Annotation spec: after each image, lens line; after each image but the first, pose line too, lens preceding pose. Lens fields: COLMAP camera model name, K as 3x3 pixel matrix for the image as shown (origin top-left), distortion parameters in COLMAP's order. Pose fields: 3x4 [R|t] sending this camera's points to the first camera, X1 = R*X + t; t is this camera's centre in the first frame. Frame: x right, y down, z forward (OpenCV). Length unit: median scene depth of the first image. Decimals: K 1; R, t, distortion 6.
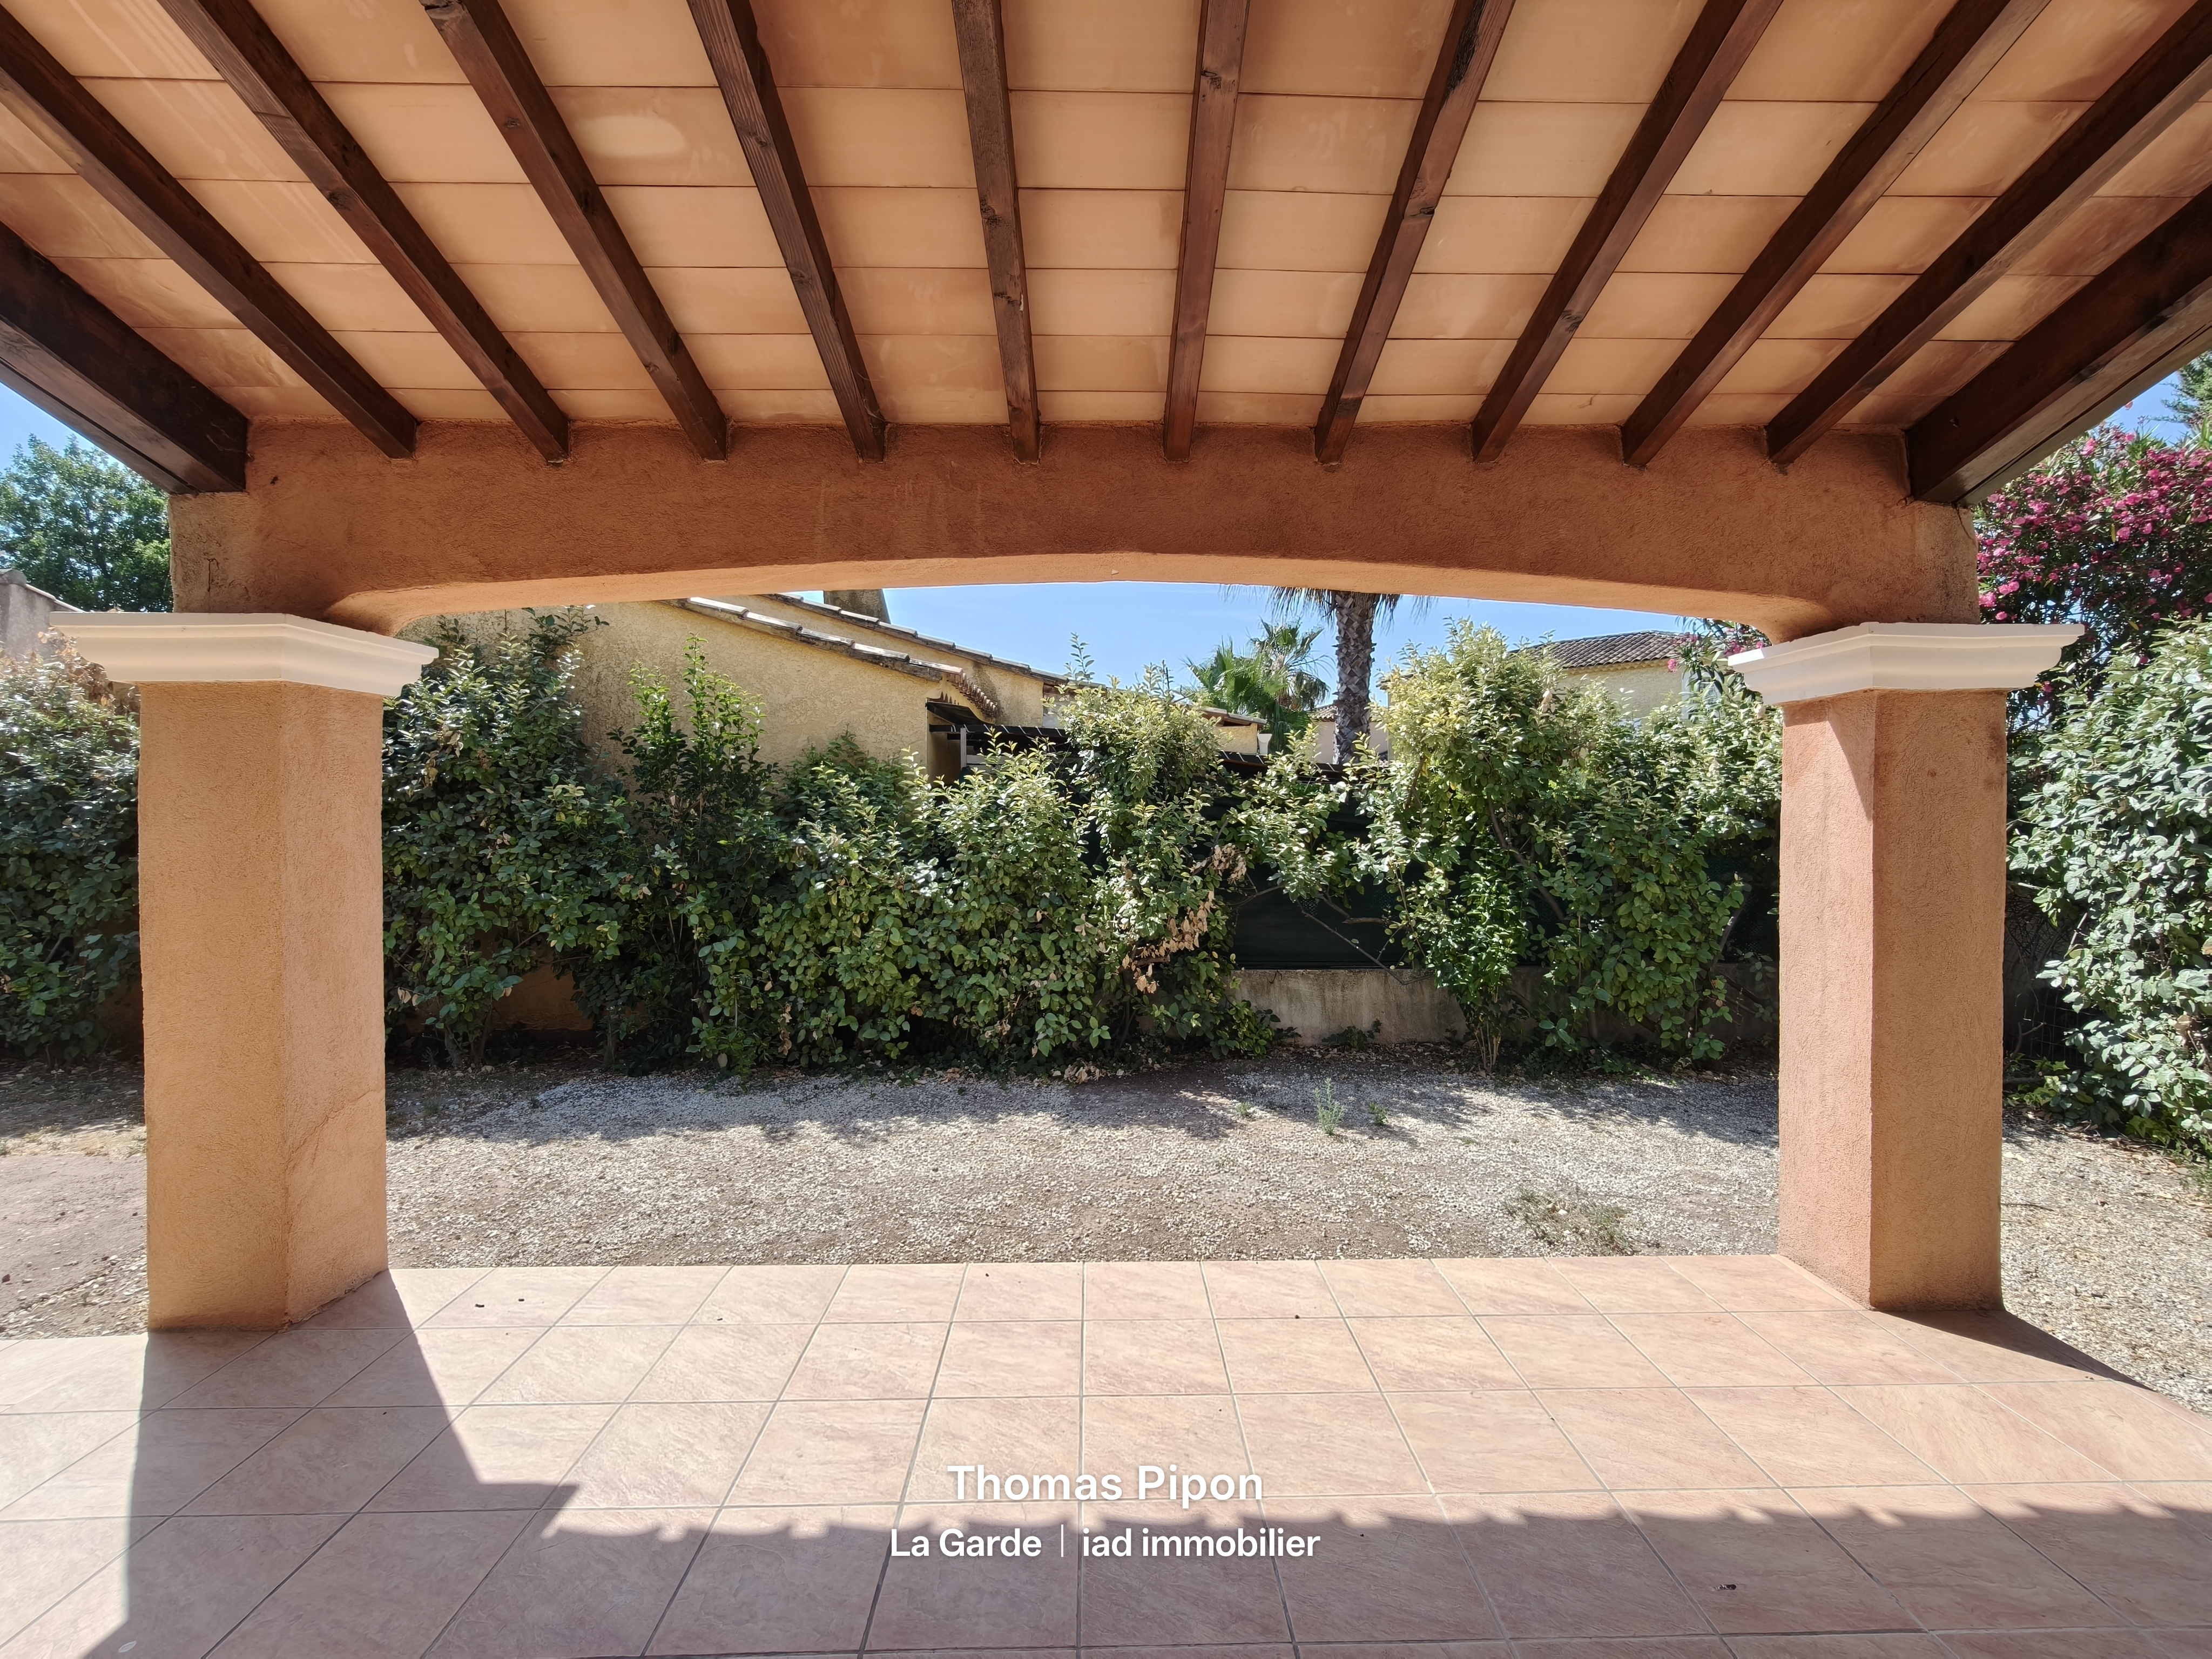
lens RADIAL K [[994.5, 0, 1116.9], [0, 994.5, 815.0], [0, 0, 1]] dist [0.002396, 0.001073]
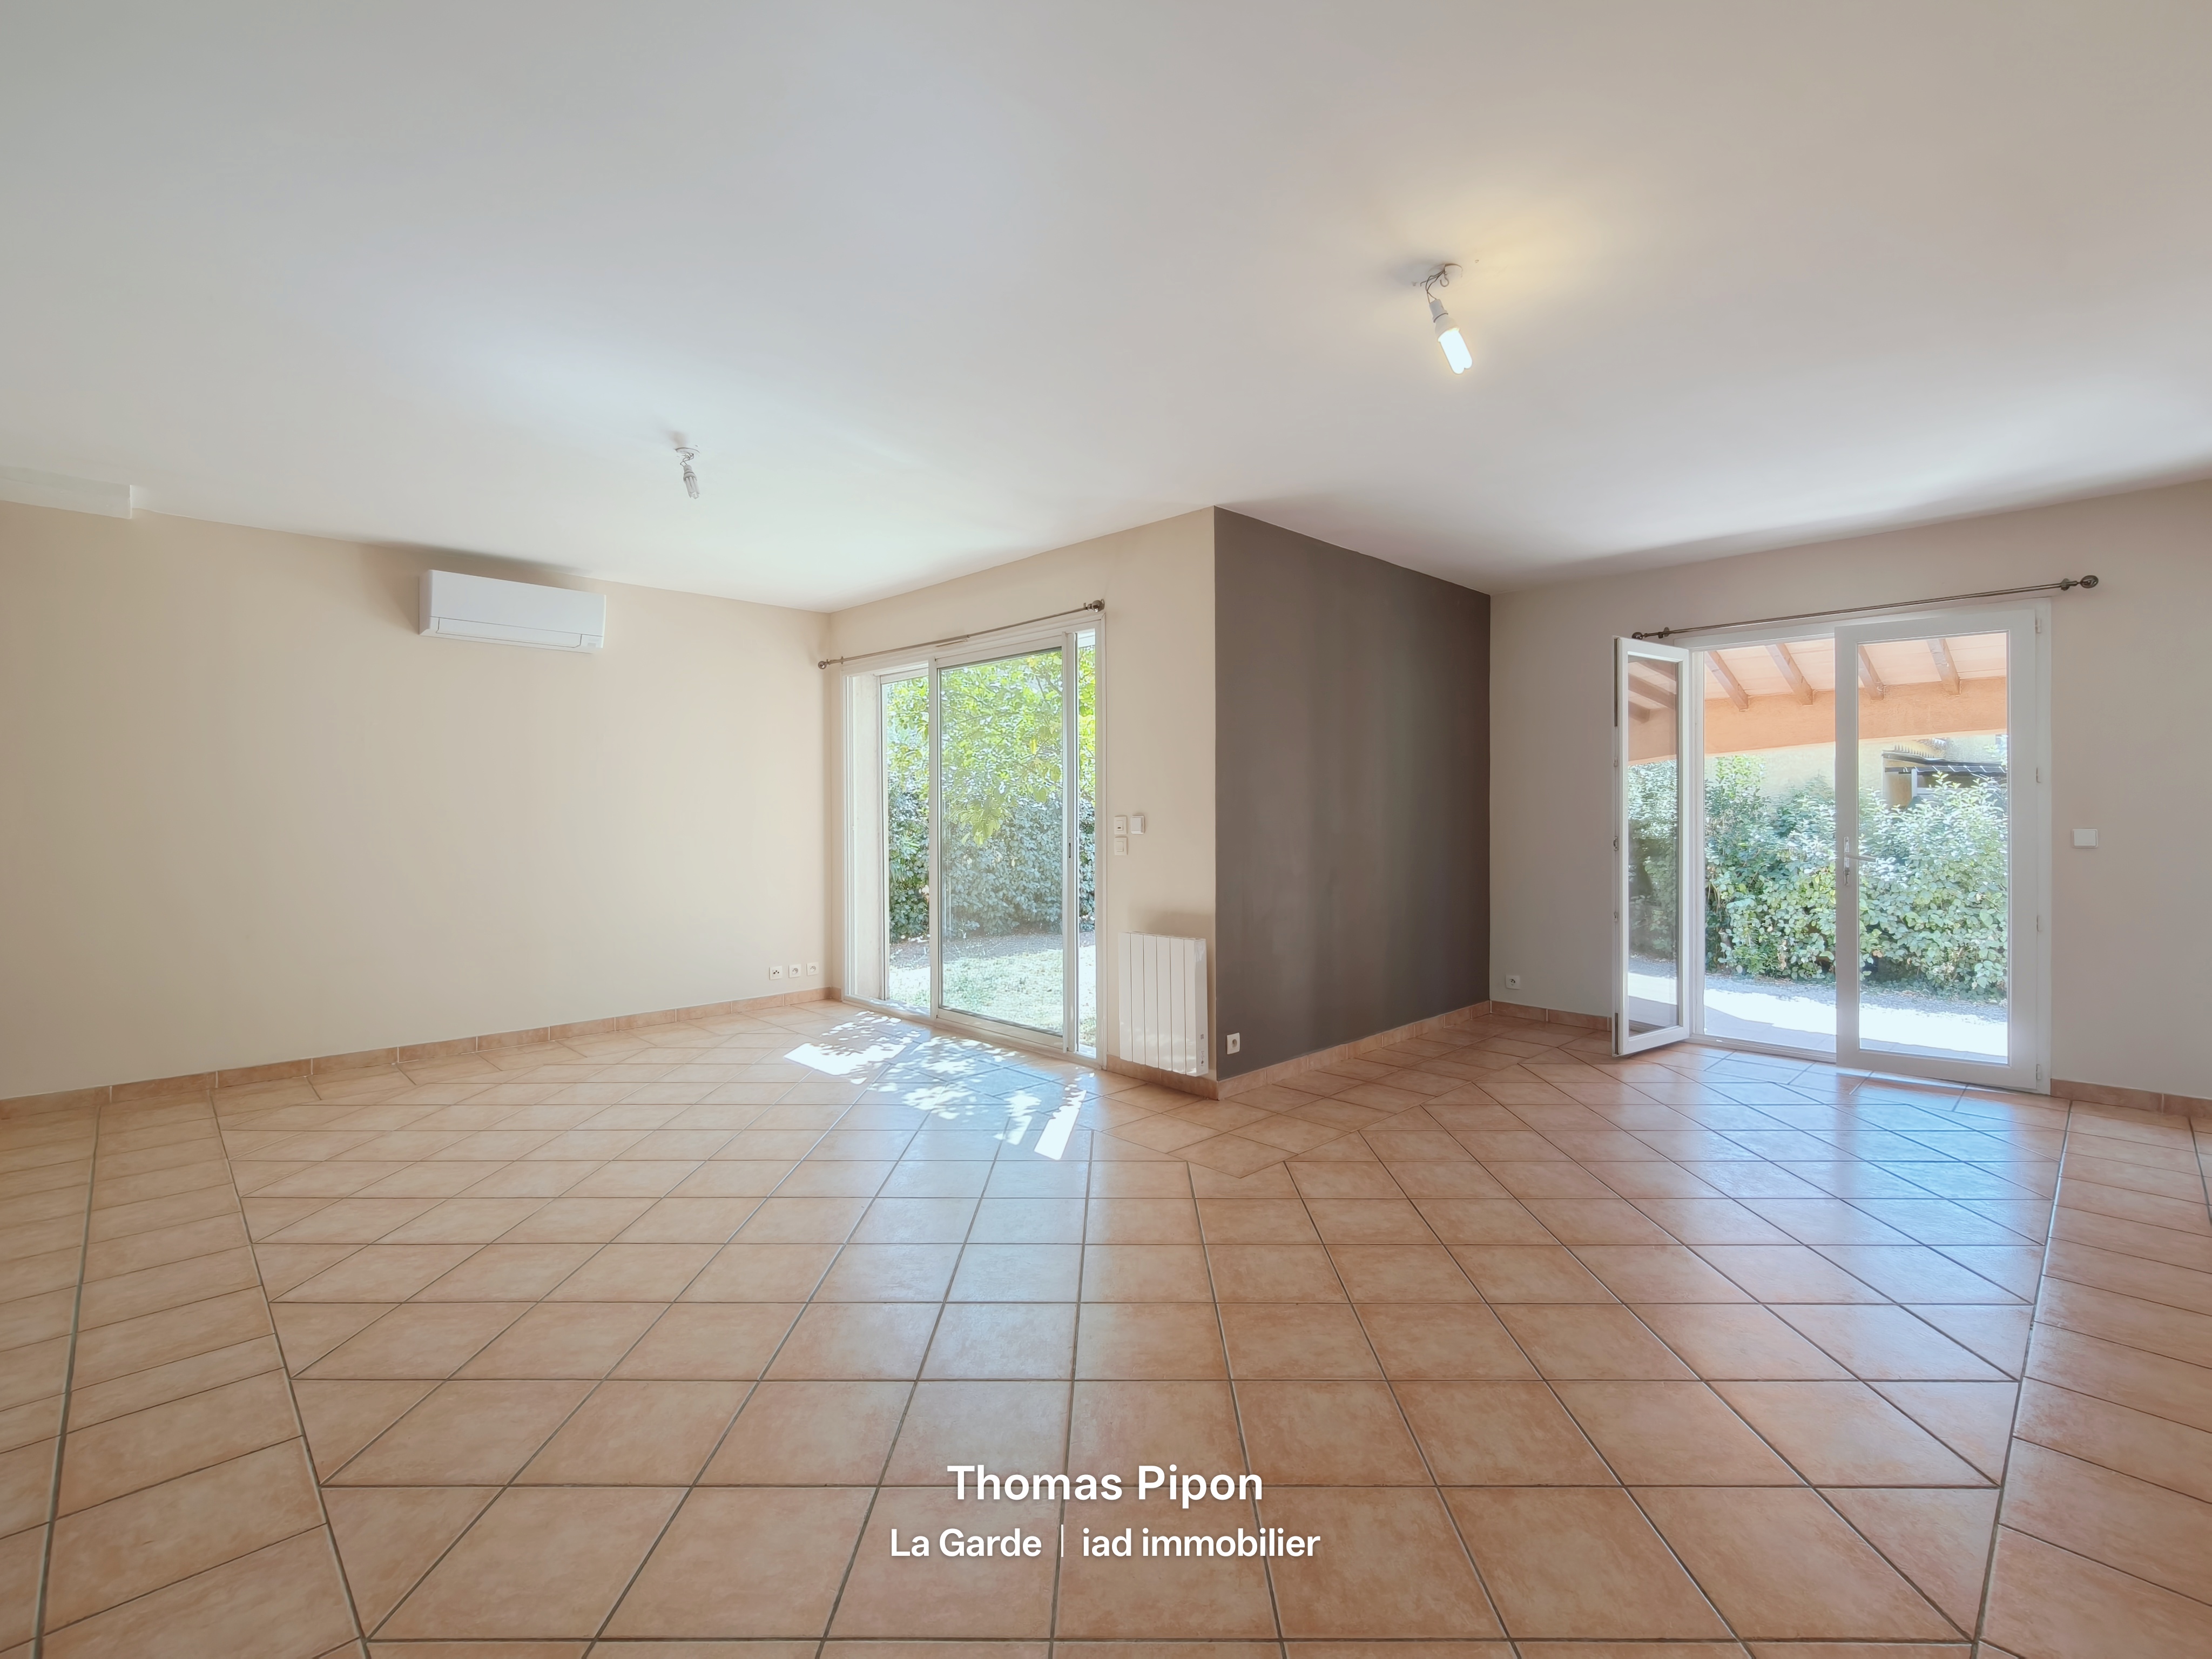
lens RADIAL K [[994.5, 0, 1116.9], [0, 994.5, 815.0], [0, 0, 1]] dist [0.002396, 0.001073]
pose [[0.681708, 0.000474, -0.731624, 0.137586], [-0.000651, 1.000000, 0.000041, -0.023600], [0.731624, 0.000449, 0.681708, -0.996630]]
